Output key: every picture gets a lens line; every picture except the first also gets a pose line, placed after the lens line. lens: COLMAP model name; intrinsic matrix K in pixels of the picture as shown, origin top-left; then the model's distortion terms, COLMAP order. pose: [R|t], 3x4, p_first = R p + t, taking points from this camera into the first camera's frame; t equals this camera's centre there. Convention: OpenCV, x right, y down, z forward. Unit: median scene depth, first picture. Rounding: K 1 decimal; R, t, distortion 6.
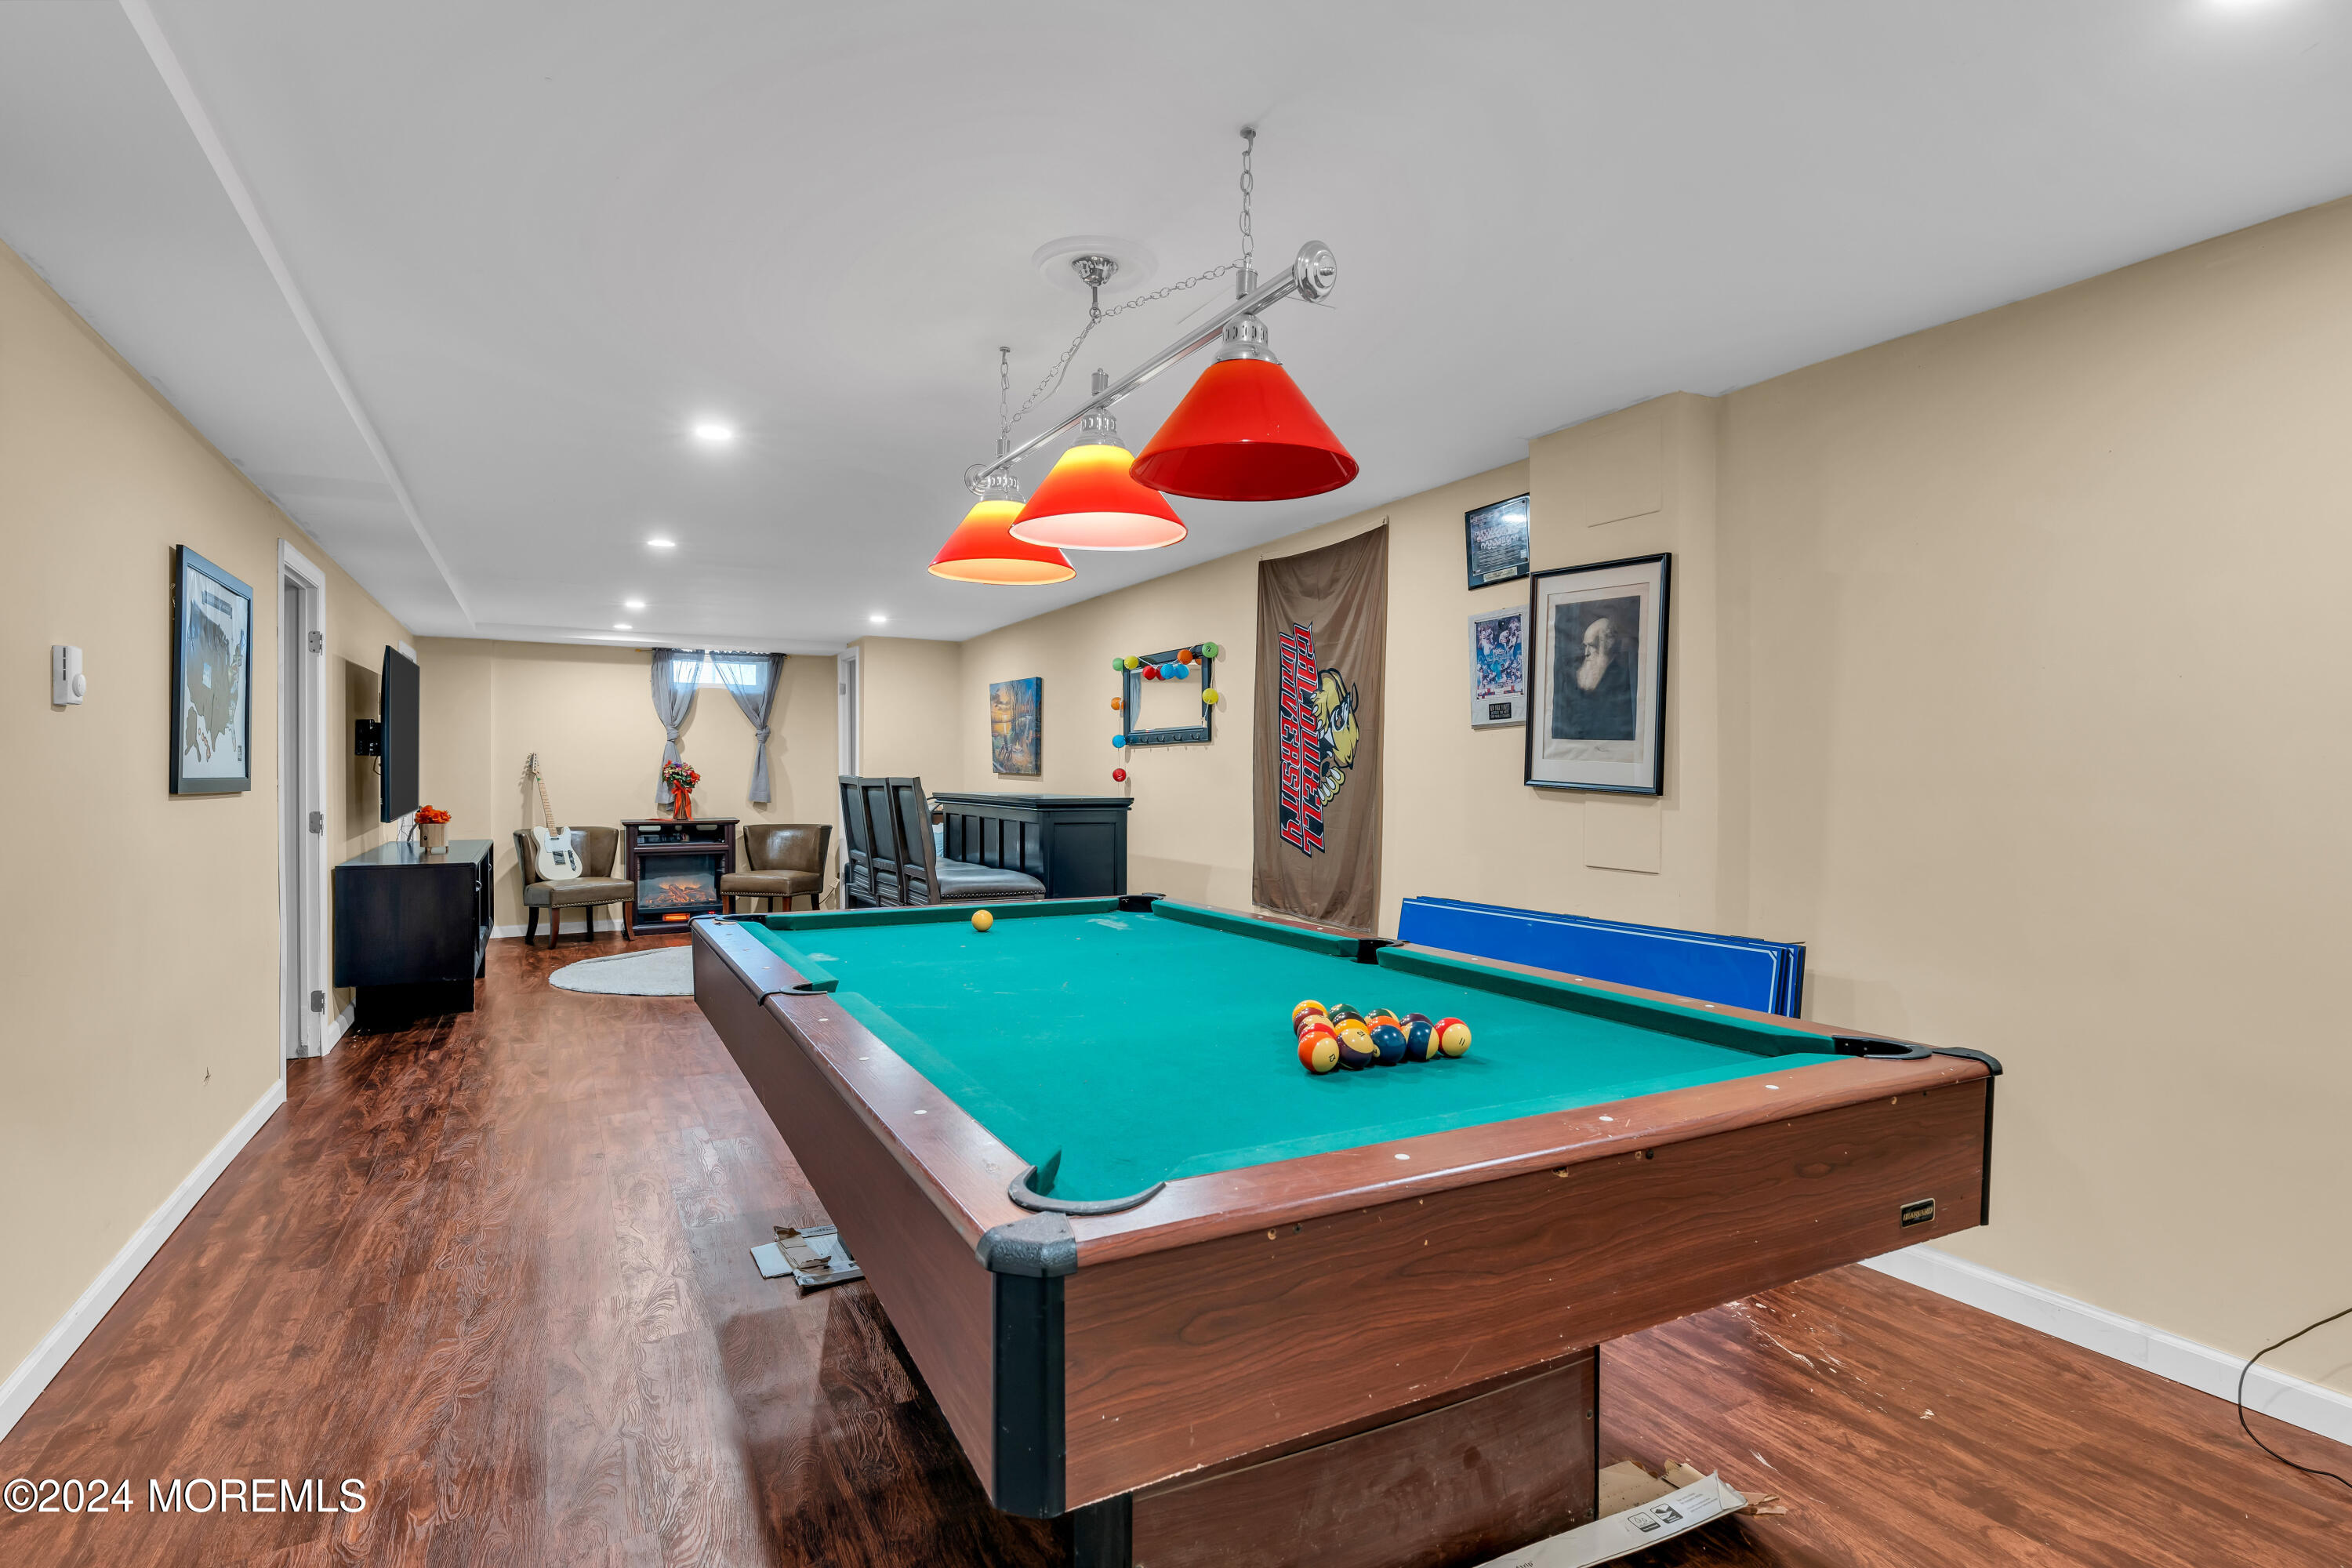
lens RADIAL K [[1141.7, 0, 1172.7], [0, 1141.7, 783.0], [0, 0, 1]] dist [-0.003179, 0.001218]
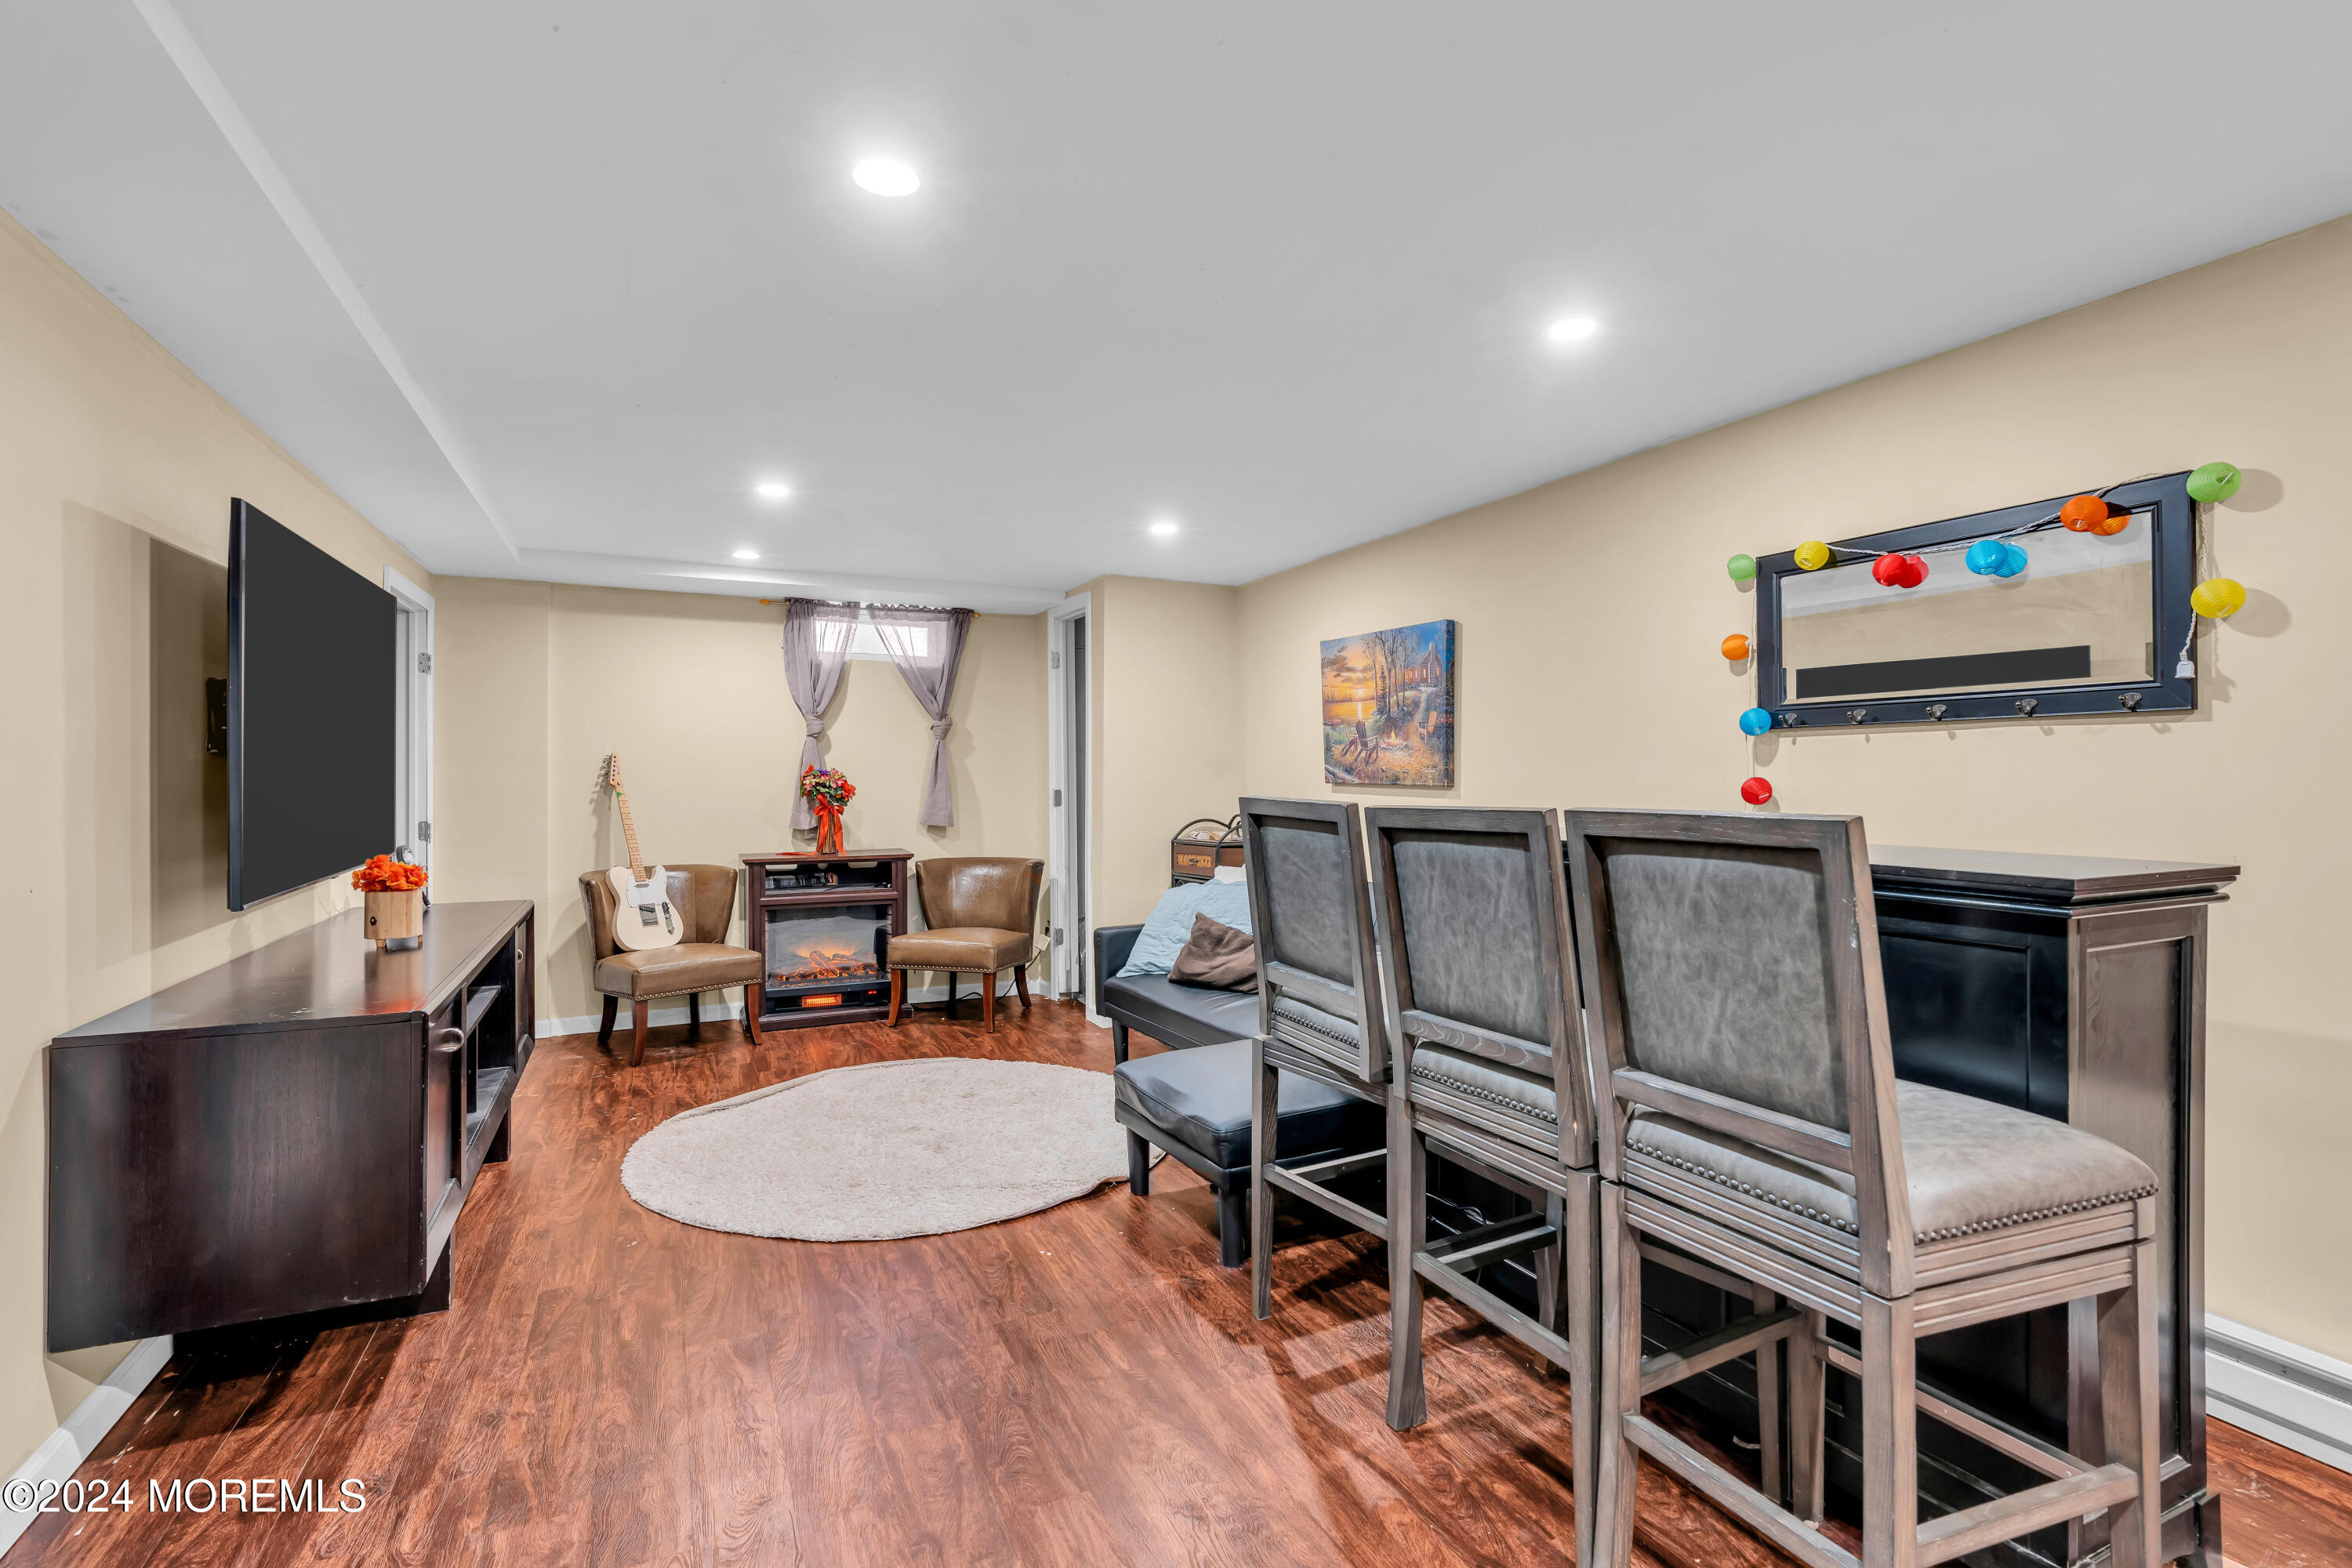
lens RADIAL K [[1065.2, 0, 1174.3], [0, 1065.2, 778.5], [0, 0, 1]] dist [0.001693, 0.001799]
pose [[0.998870, -0.003052, -0.047423, -0.201537], [0.002712, 0.999970, -0.007246, -0.007162], [0.047444, 0.007109, 0.998849, 0.391594]]
